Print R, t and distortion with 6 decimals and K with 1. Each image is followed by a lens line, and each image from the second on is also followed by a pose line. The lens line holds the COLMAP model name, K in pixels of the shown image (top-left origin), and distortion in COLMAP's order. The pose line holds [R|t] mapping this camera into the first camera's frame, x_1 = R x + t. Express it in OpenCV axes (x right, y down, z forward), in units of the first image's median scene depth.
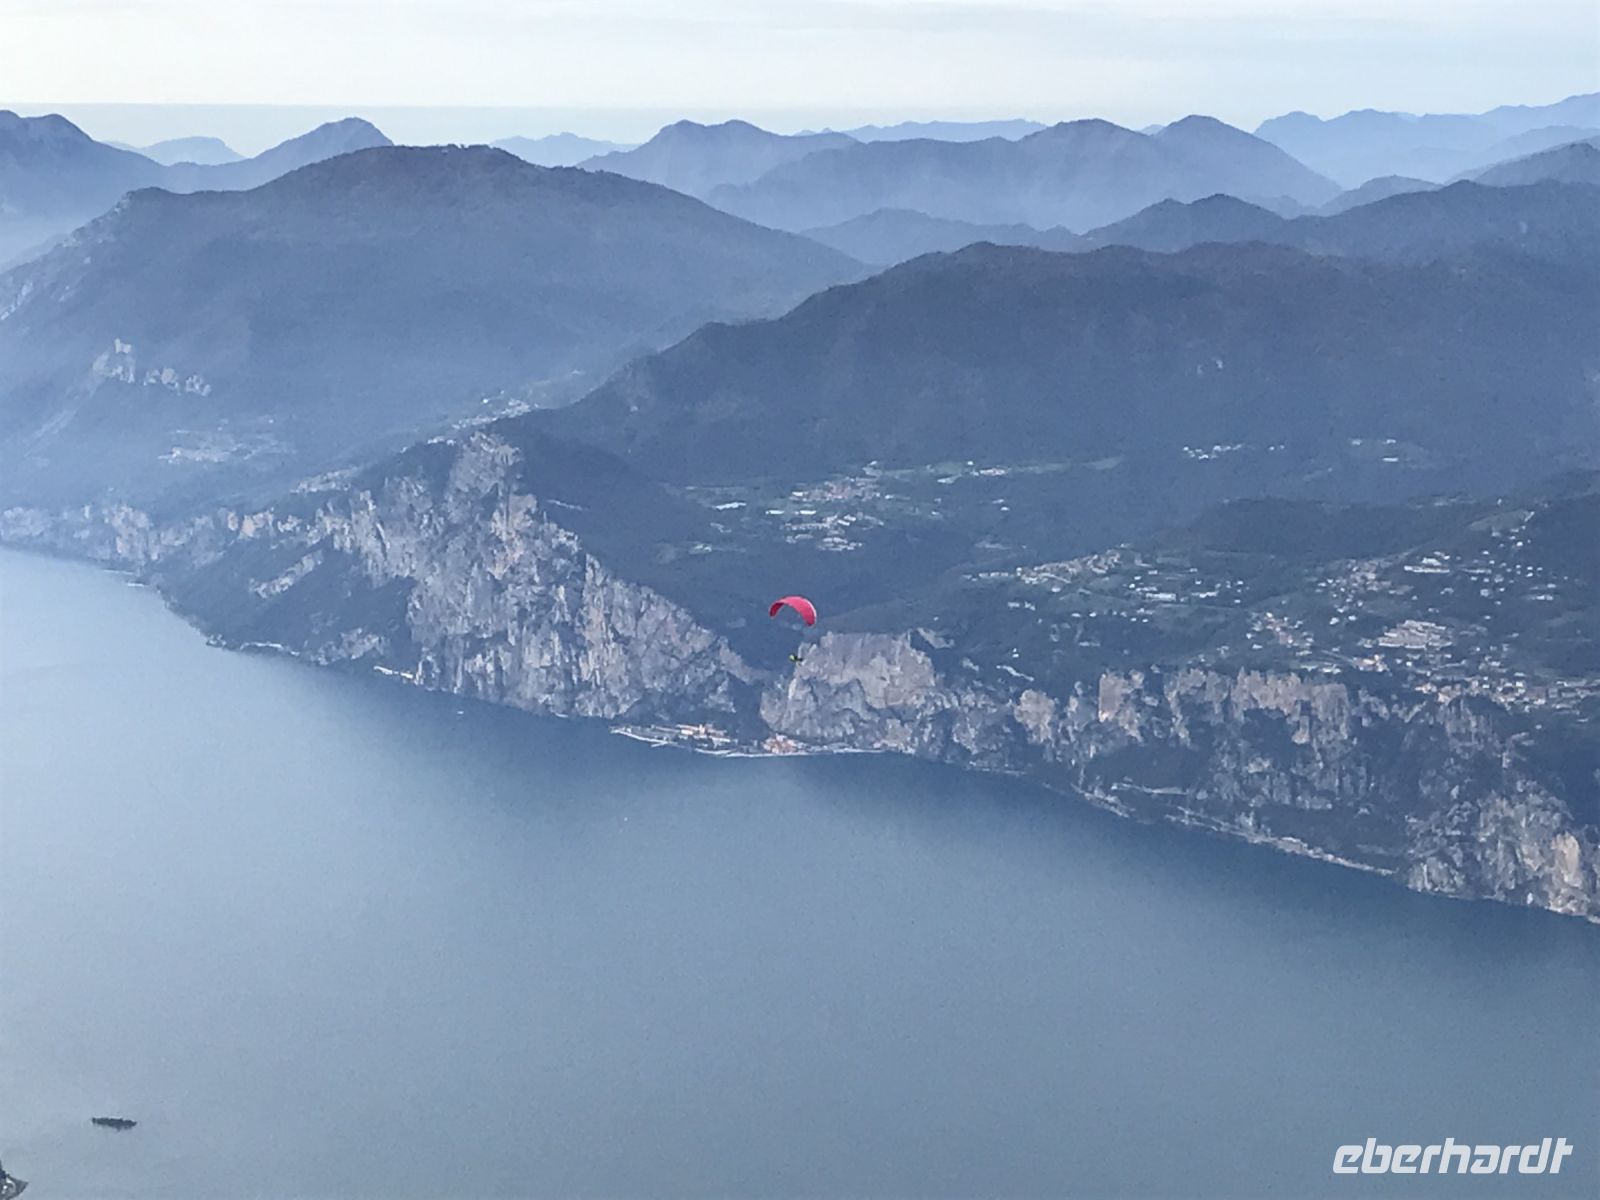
lens RADIAL K [[3677.1, 0, 798.4], [0, 3677.1, 602.3], [0, 0, 1]] dist [0.115315, 0.000000]
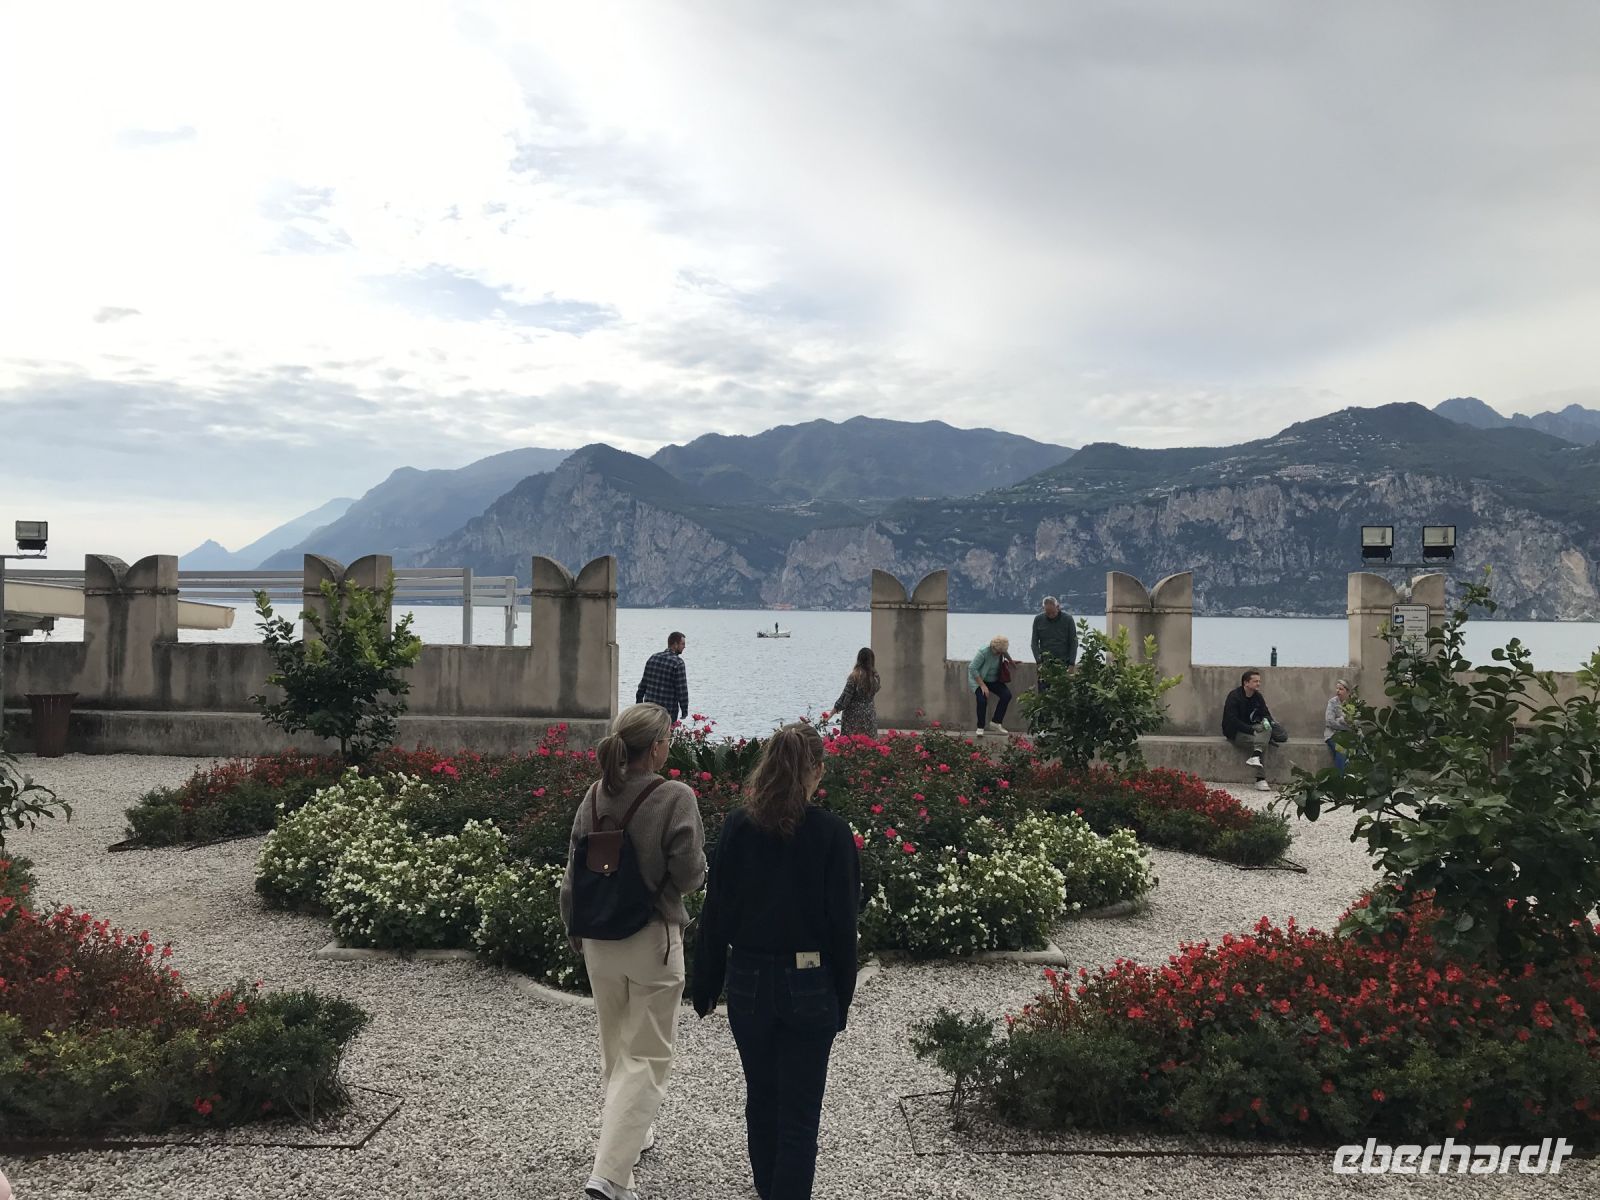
lens RADIAL K [[1331.1, 0, 787.3], [0, 1331.1, 600.2], [0, 0, 1]] dist [0.040244, -0.038745]
pose [[0.997234, 0.014802, 0.072840, -0.039465], [-0.004098, 0.989430, -0.144954, 0.111965], [-0.074215, 0.144254, 0.986754, 0.528153]]
